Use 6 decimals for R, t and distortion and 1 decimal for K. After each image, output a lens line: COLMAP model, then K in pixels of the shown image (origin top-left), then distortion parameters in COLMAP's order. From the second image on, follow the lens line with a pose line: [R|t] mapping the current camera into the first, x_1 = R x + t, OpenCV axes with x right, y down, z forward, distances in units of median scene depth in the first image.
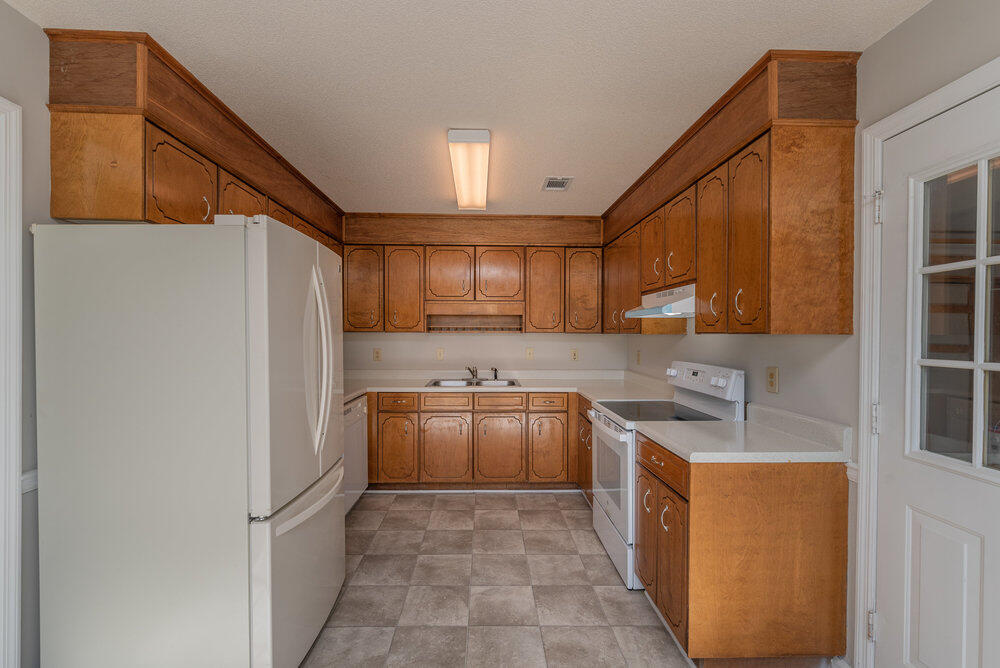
lens RADIAL K [[432.5, 0, 491.0], [0, 432.5, 338.3], [0, 0, 1]] dist [0.000405, 0.000096]
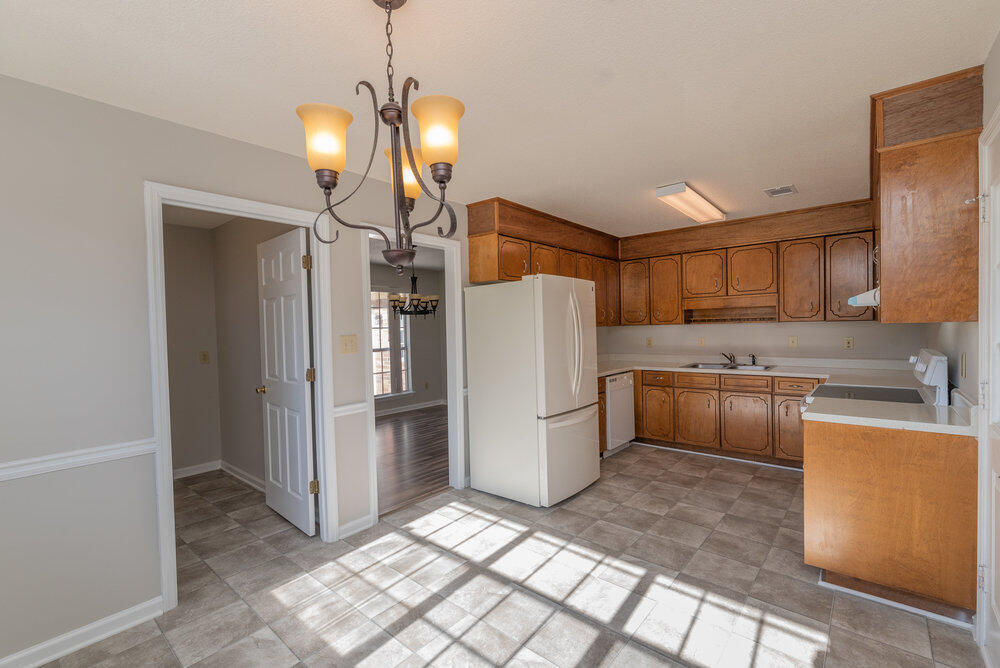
lens RADIAL K [[432.5, 0, 491.0], [0, 432.5, 338.3], [0, 0, 1]] dist [0.000405, 0.000096]
pose [[0.734574, -0.003989, -0.678517, 0.306374], [0.019557, 0.999692, 0.015296, -0.003495], [0.678247, -0.024506, 0.734426, -0.302060]]
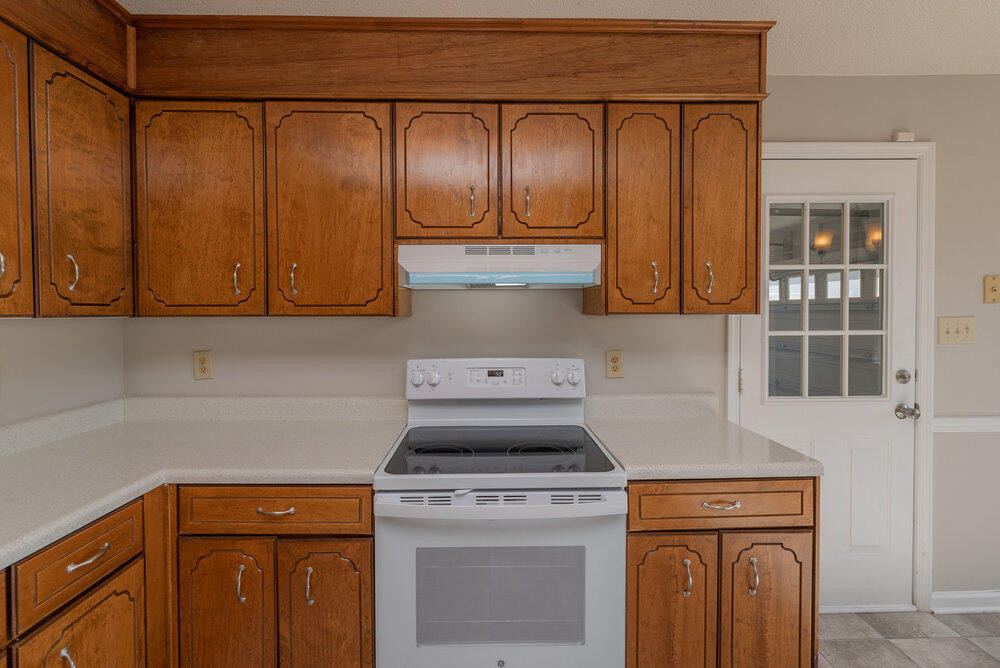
lens RADIAL K [[440.8, 0, 495.0], [0, 440.8, 323.2], [0, 0, 1]] dist [-0.000798, -0.000094]
pose [[-0.003744, -0.017969, 0.999832, -0.160004], [0.018030, 0.999675, 0.018033, -0.007251], [-0.999830, 0.018095, -0.003419, 0.727245]]
